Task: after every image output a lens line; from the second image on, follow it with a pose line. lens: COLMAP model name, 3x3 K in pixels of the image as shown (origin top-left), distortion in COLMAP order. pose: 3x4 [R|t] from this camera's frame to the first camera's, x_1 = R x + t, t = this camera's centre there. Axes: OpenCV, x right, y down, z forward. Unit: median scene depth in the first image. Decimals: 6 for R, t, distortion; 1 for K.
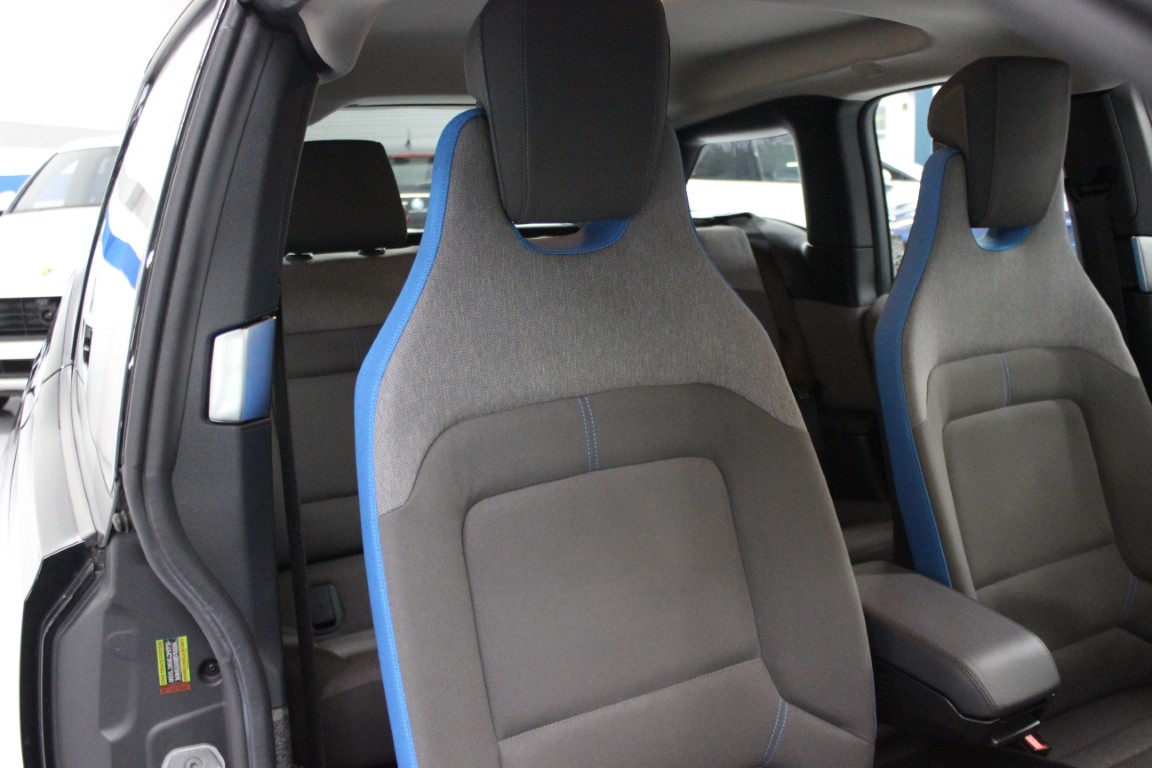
lens RADIAL K [[1054.2, 0, 599.7], [0, 1054.2, 382.6], [0, 0, 1]] dist [-0.186881, 0.305464]
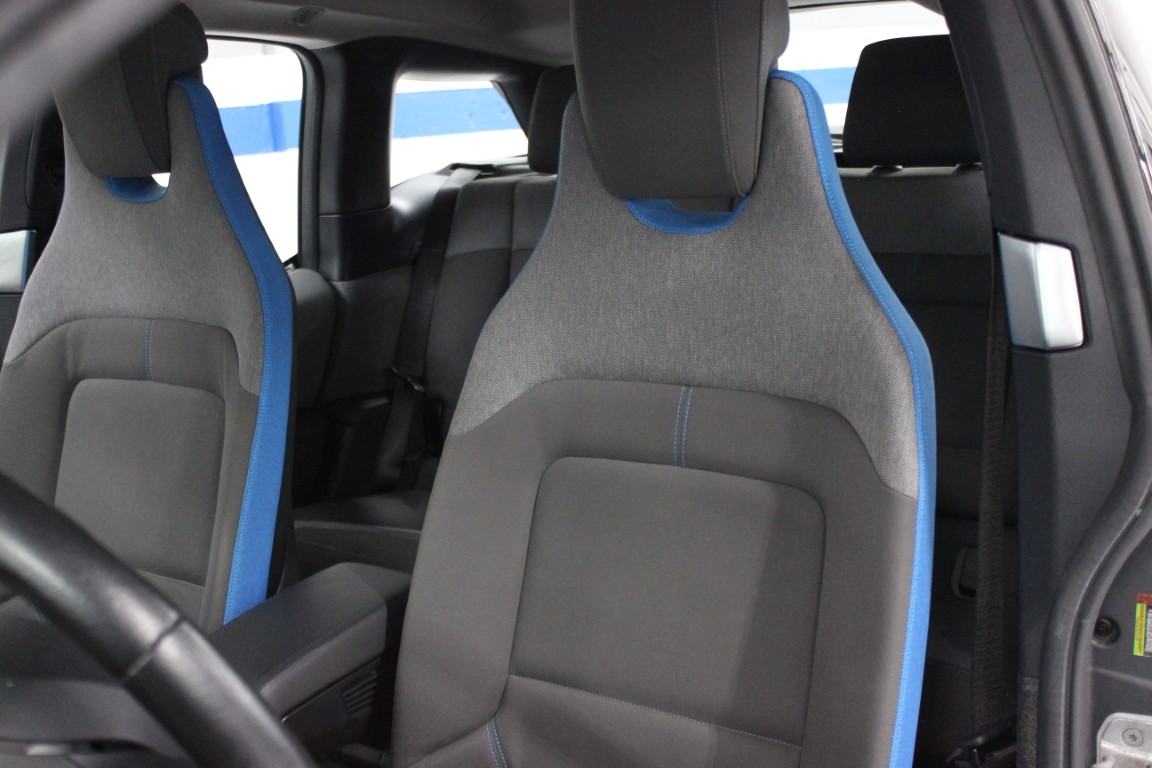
lens RADIAL K [[1238.3, 0, 576.0], [0, 1238.3, 384.0], [0, 0, 1]] dist [-0.126450, 0.166253]
pose [[0.443425, 0.205058, -0.872540, 1.073378], [-0.130557, 0.977873, 0.163463, -0.154439], [0.886752, 0.041433, 0.460384, 0.577417]]
